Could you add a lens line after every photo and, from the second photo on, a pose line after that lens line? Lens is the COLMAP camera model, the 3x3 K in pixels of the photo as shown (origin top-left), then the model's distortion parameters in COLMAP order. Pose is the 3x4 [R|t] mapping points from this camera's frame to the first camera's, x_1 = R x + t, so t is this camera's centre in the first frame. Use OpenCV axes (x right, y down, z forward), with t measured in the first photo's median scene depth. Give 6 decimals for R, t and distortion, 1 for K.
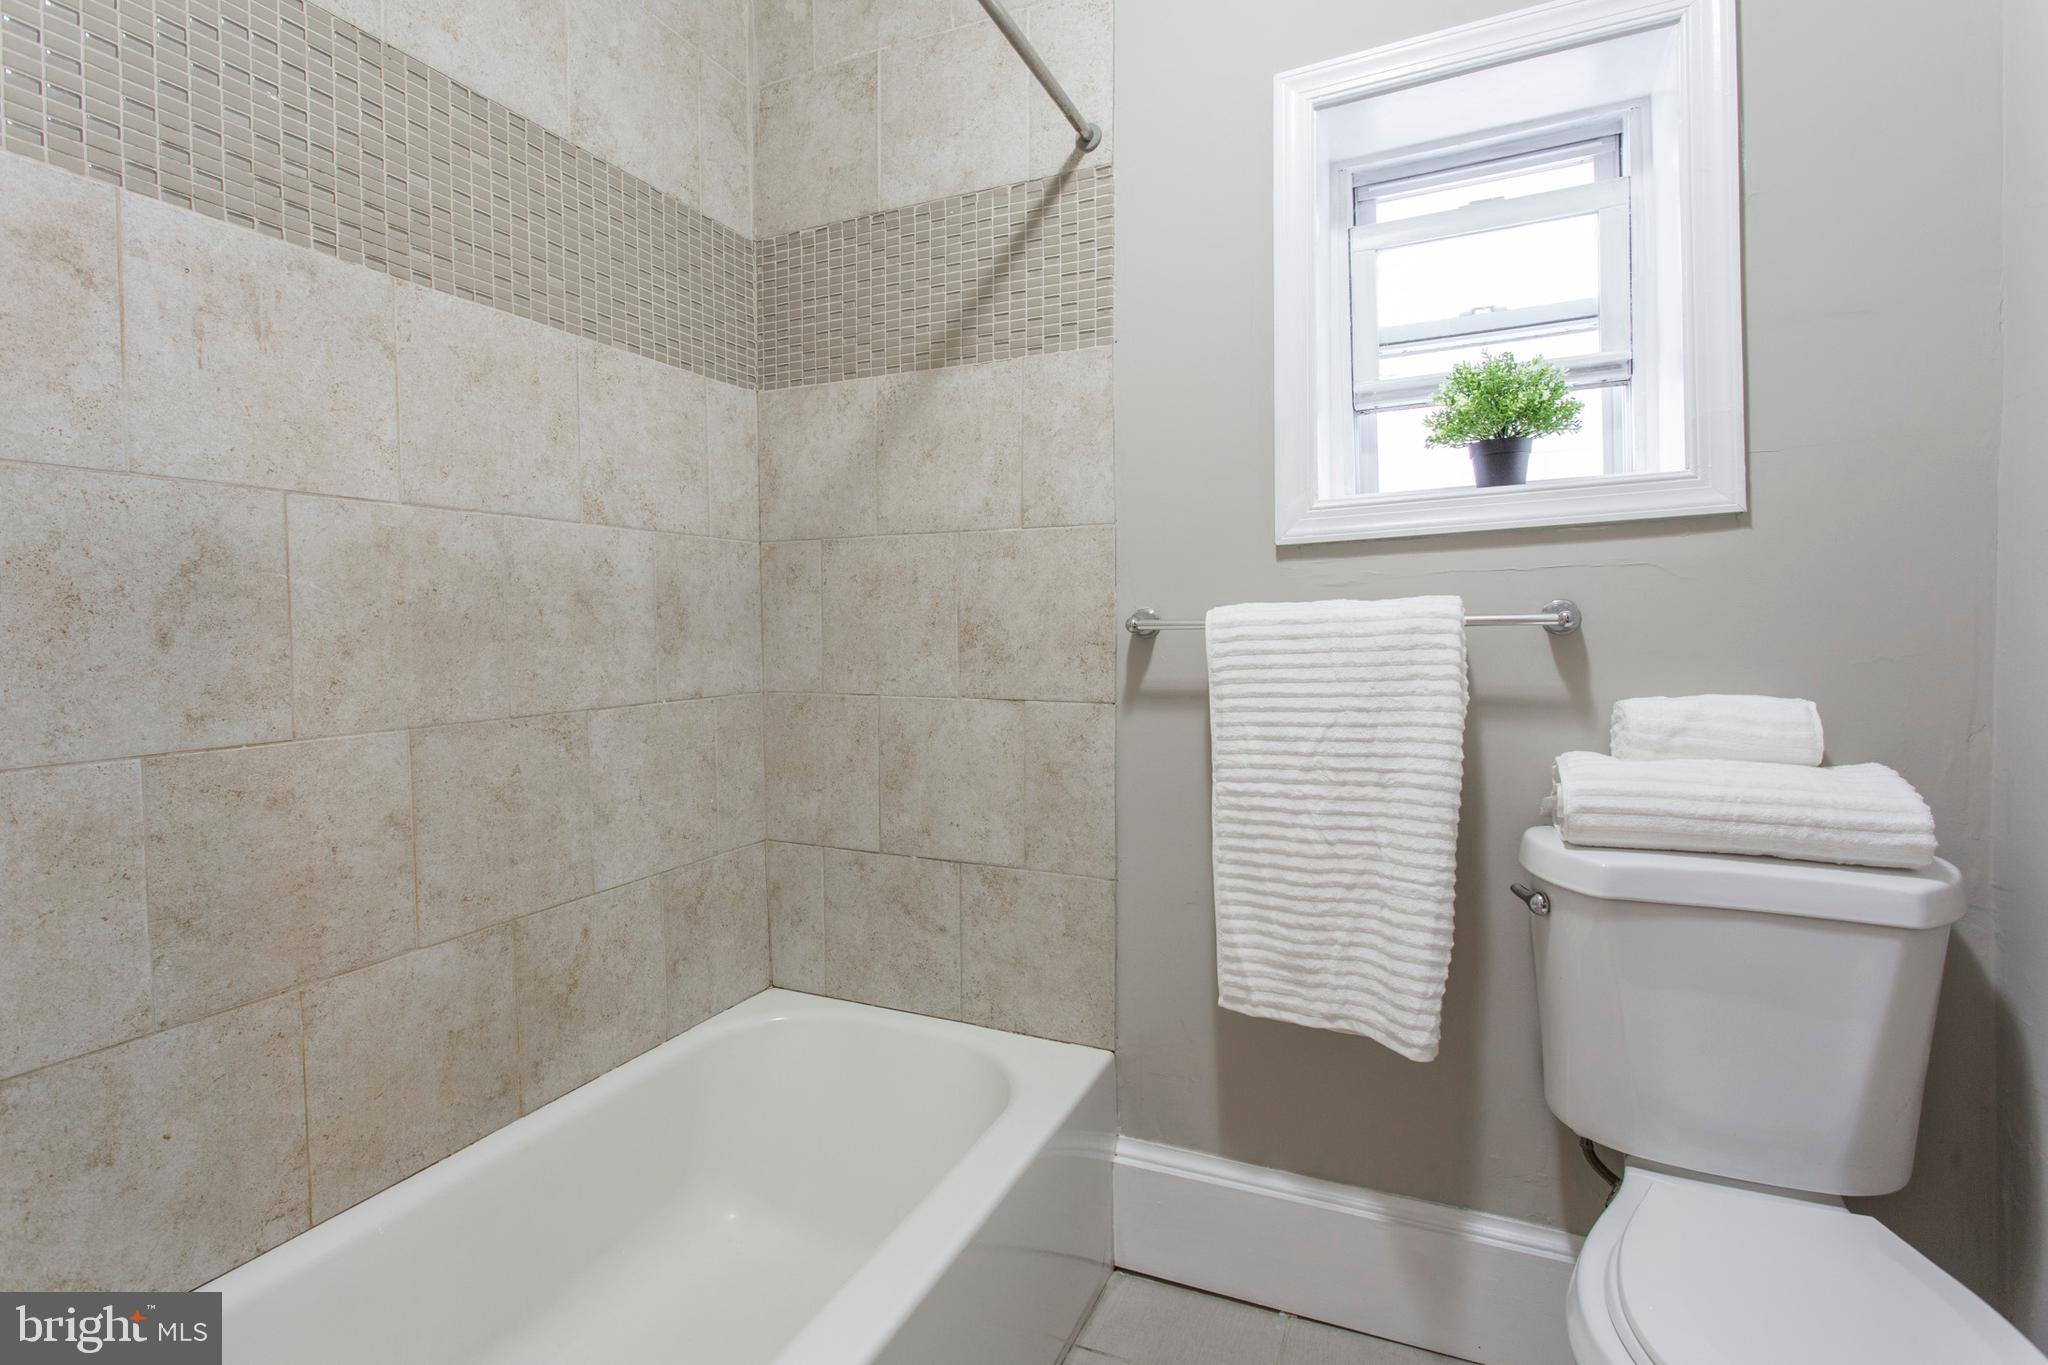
lens RADIAL K [[1041.6, 0, 936.4], [0, 1041.6, 649.5], [0, 0, 1]] dist [-0.025103, 0.015490]
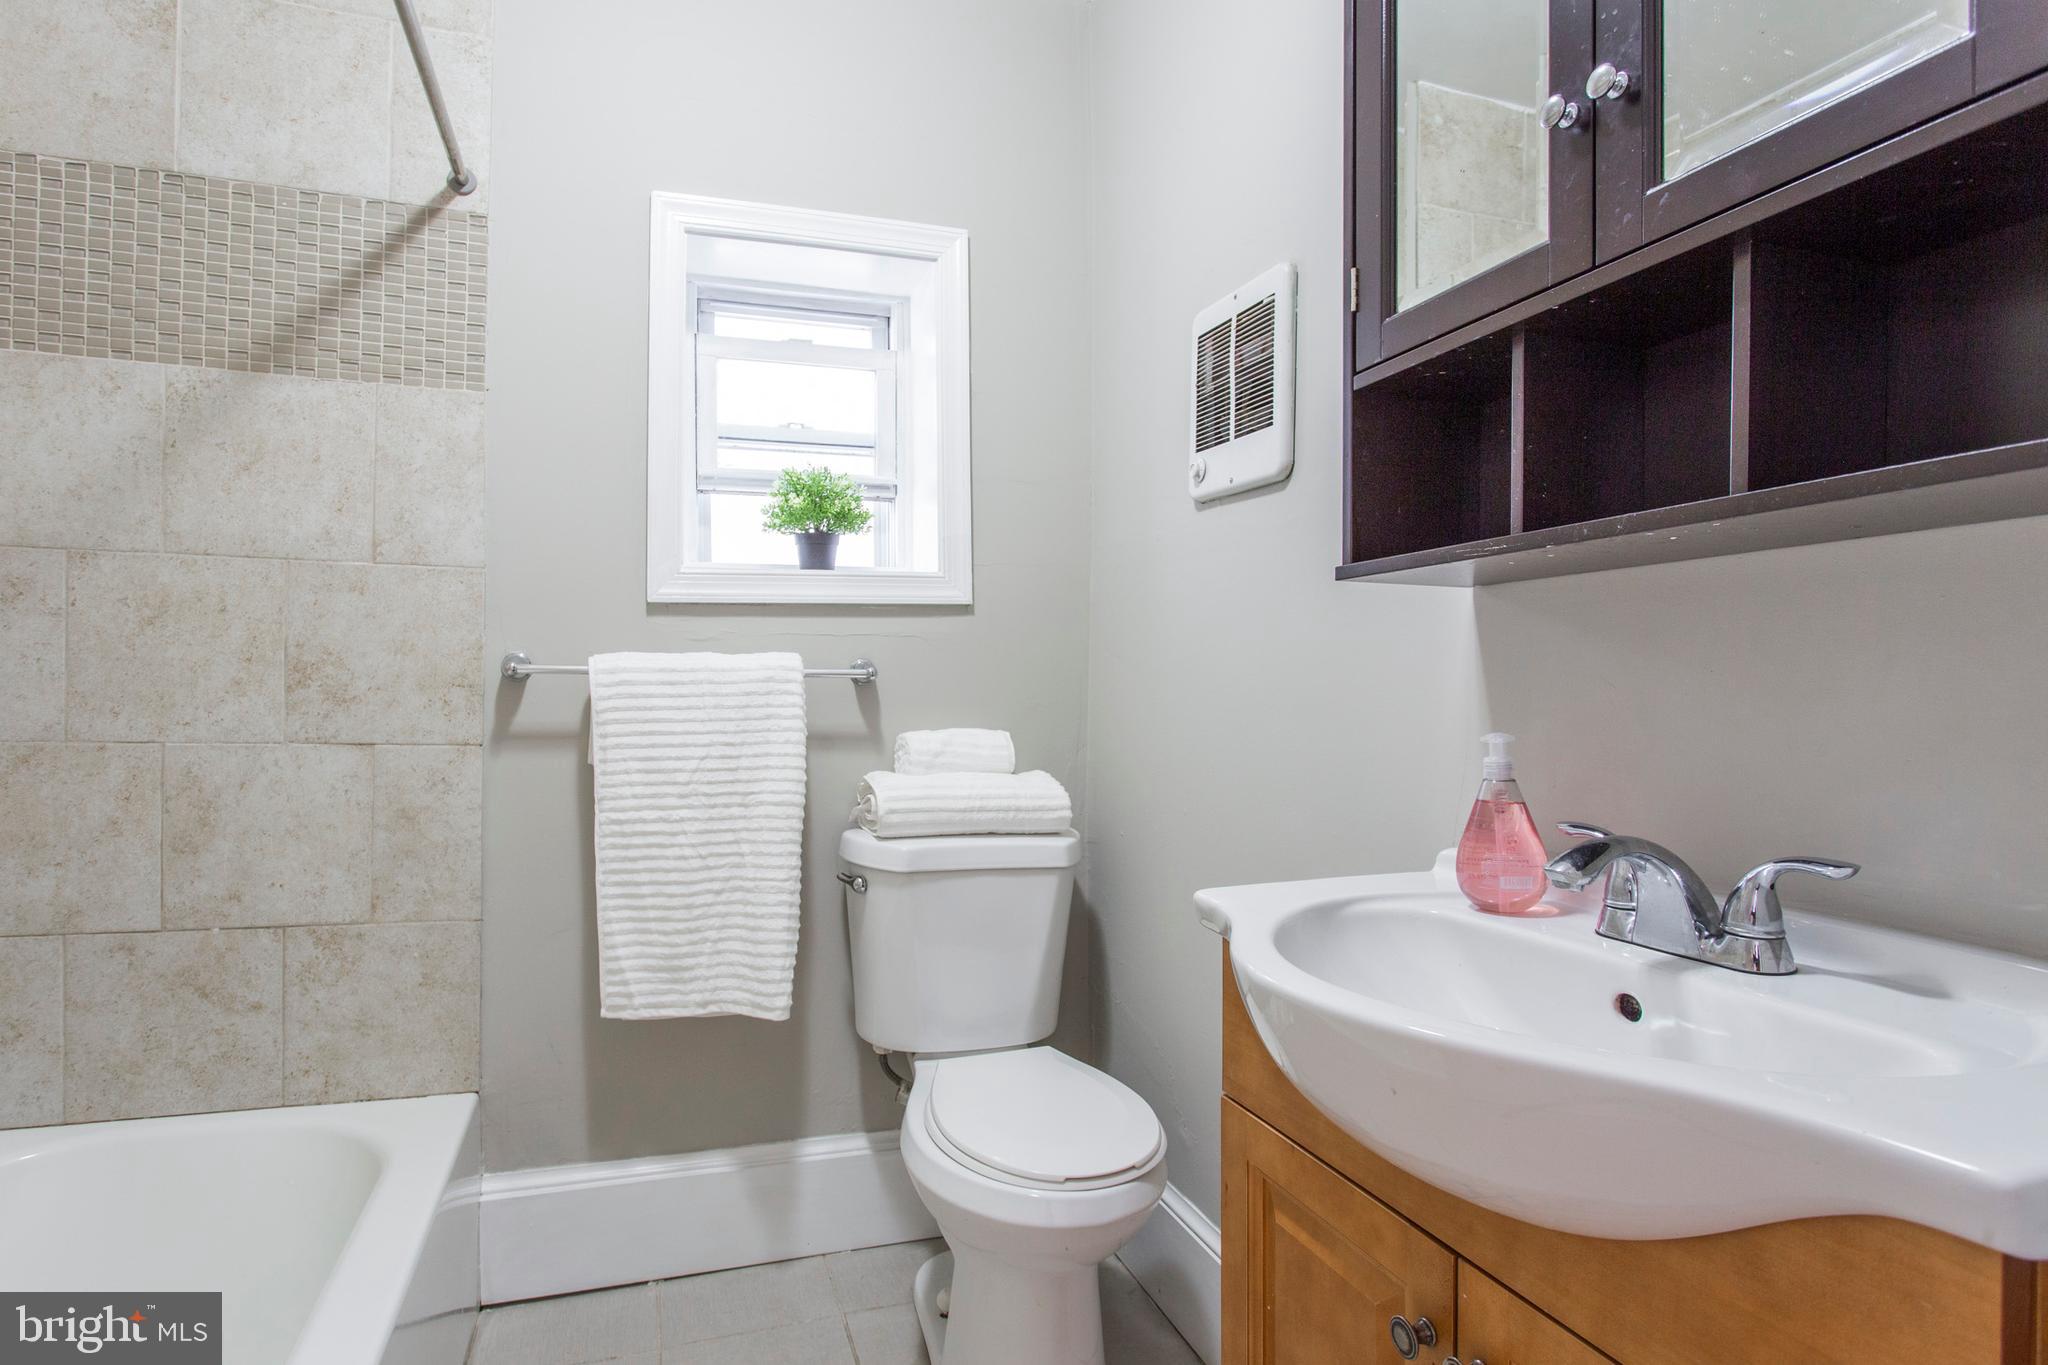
lens RADIAL K [[1003.7, 0, 1010.3], [0, 1003.7, 663.6], [0, 0, 1]] dist [-0.015287, 0.009072]
pose [[0.723182, 0.033676, 0.689836, -0.128729], [-0.010491, 0.999231, -0.037782, 0.003798], [-0.690578, 0.020086, 0.722979, -0.059823]]
